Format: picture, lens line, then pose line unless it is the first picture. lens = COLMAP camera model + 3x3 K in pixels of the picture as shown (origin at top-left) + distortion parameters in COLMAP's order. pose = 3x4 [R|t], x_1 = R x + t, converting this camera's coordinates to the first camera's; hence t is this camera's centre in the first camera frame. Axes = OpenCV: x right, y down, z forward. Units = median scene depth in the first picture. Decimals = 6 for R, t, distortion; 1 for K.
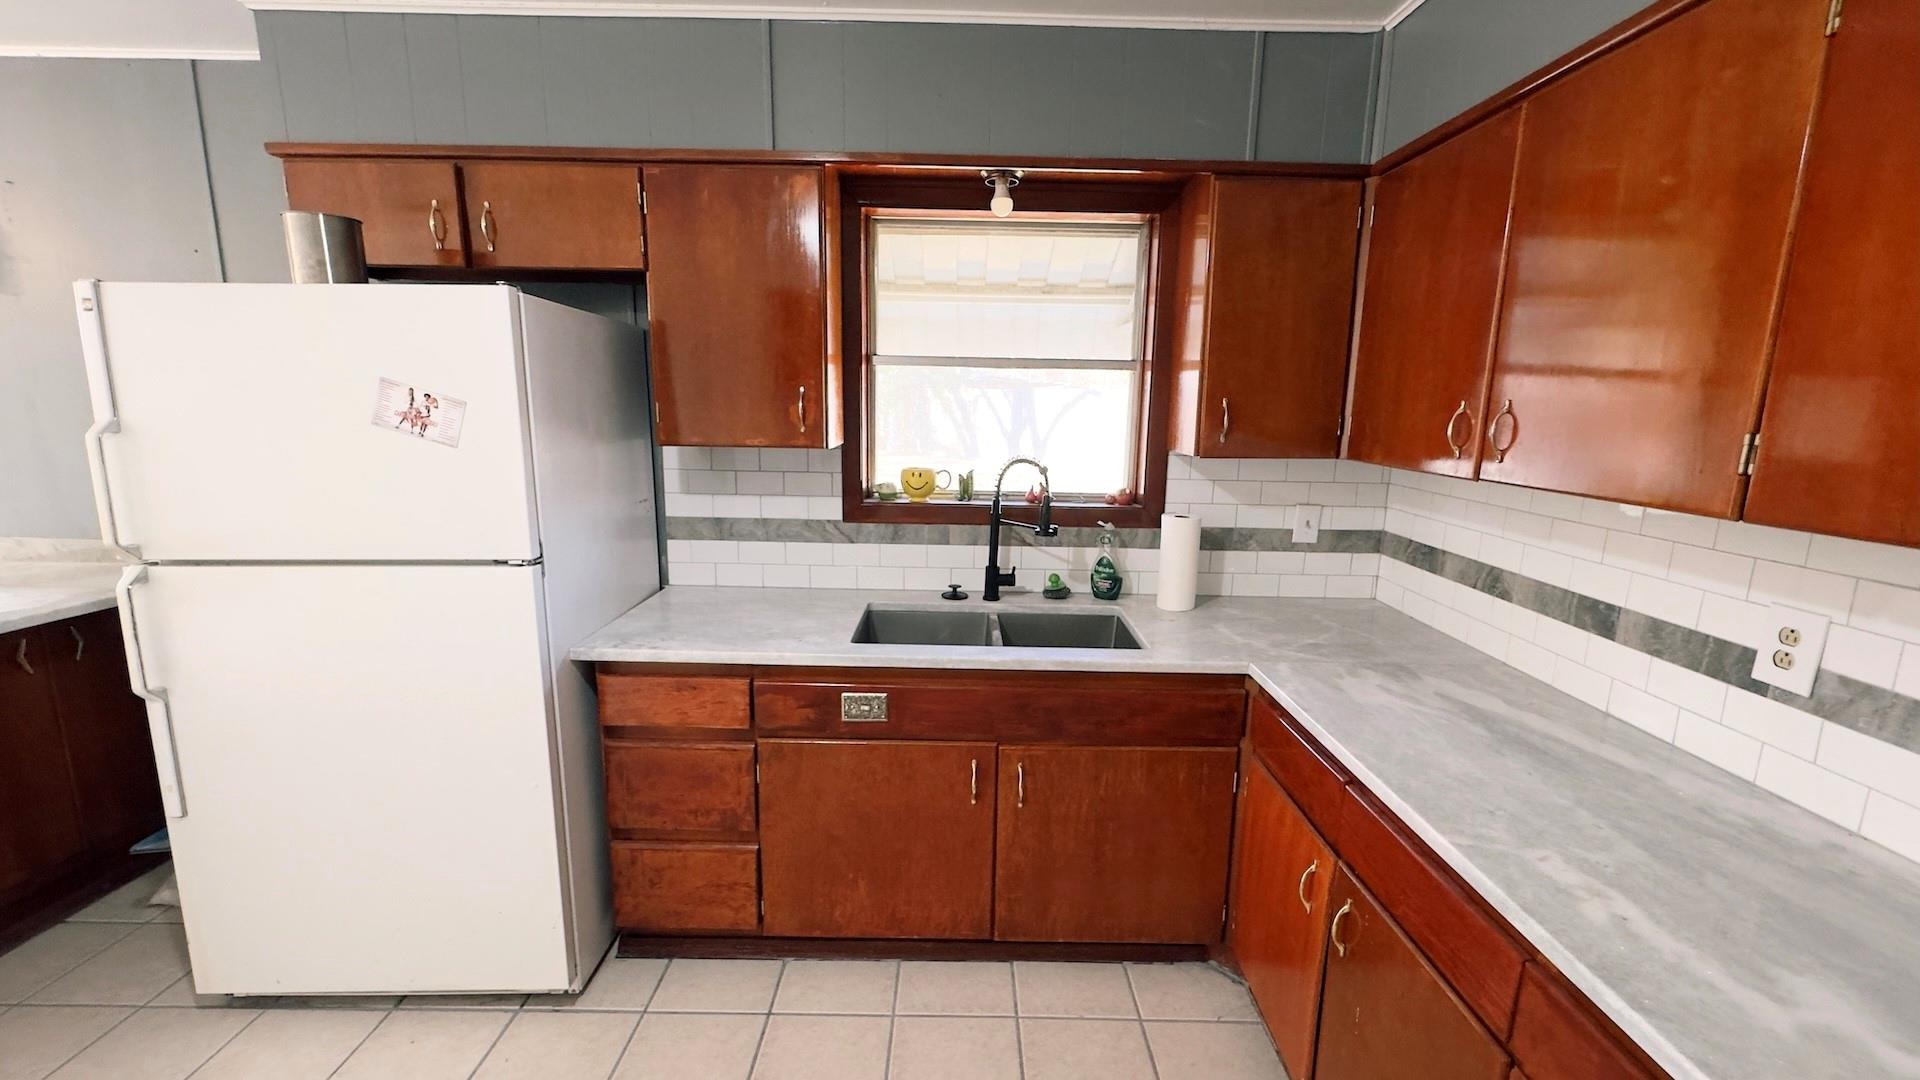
lens RADIAL K [[765.9, 0, 958.0], [0, 765.9, 545.2], [0, 0, 1]] dist [-0.000552, -0.000046]
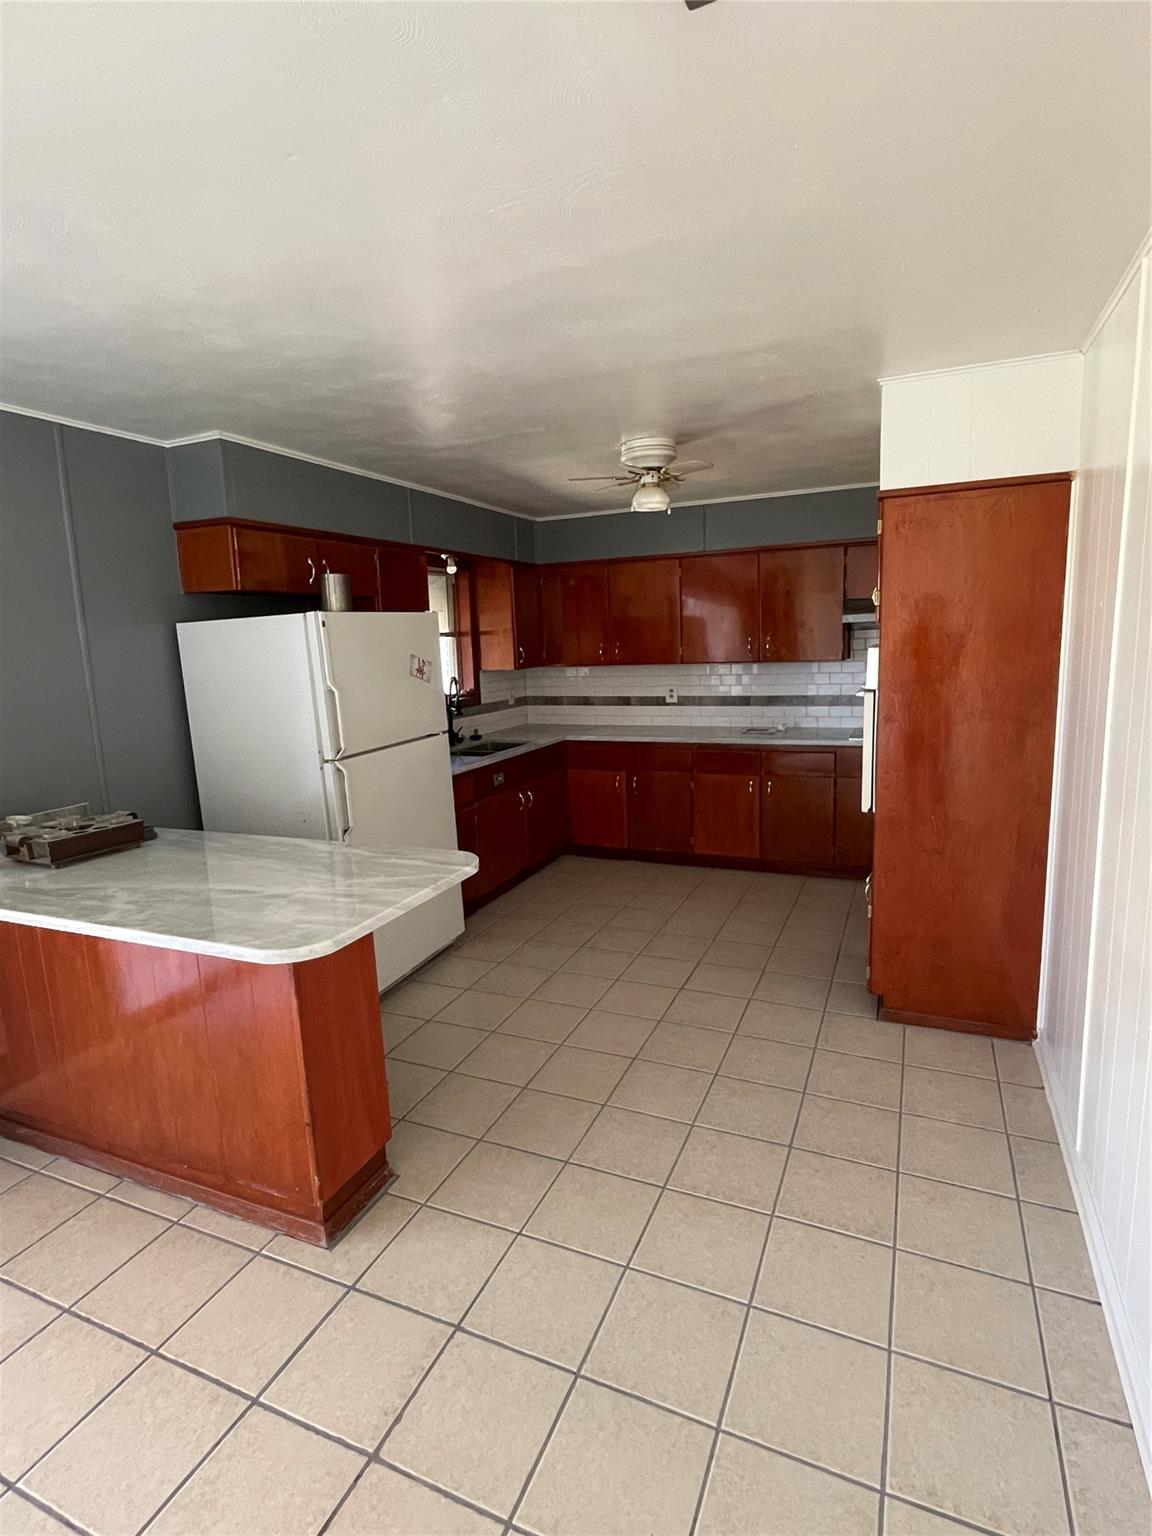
lens RADIAL K [[774.4, 0, 576.0], [0, 774.4, 768.0], [0, 0, 1]] dist [-0.000261, 0.000013]
pose [[0.405318, -0.185506, 0.895157, -2.126091], [0.213393, 0.971343, 0.104672, -0.025581], [-0.888921, 0.148595, 0.433288, -0.276162]]
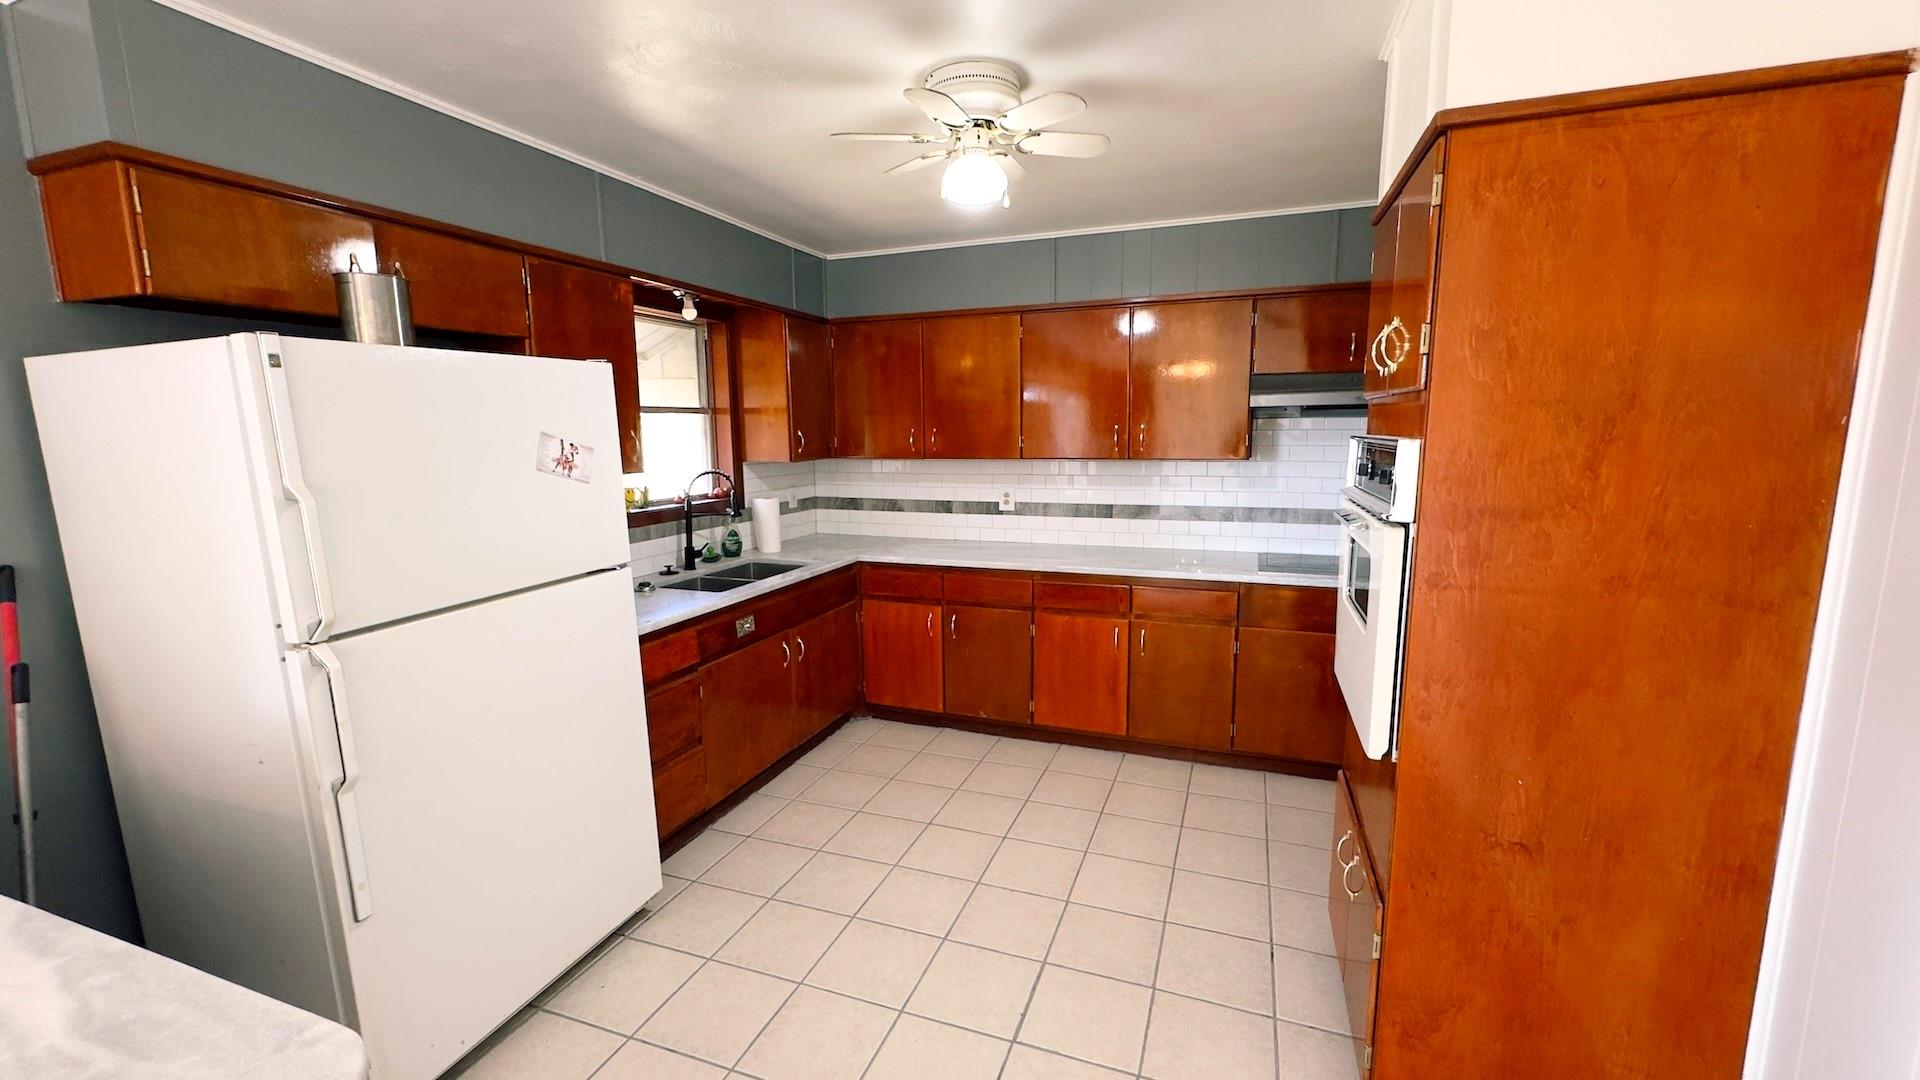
lens RADIAL K [[765.9, 0, 958.0], [0, 765.9, 545.2], [0, 0, 1]] dist [-0.000552, -0.000046]
pose [[0.355697, -0.163933, 0.920112, -1.362586], [0.191218, 0.976435, 0.100047, -0.029097], [-0.914831, 0.140356, 0.378662, -0.043050]]
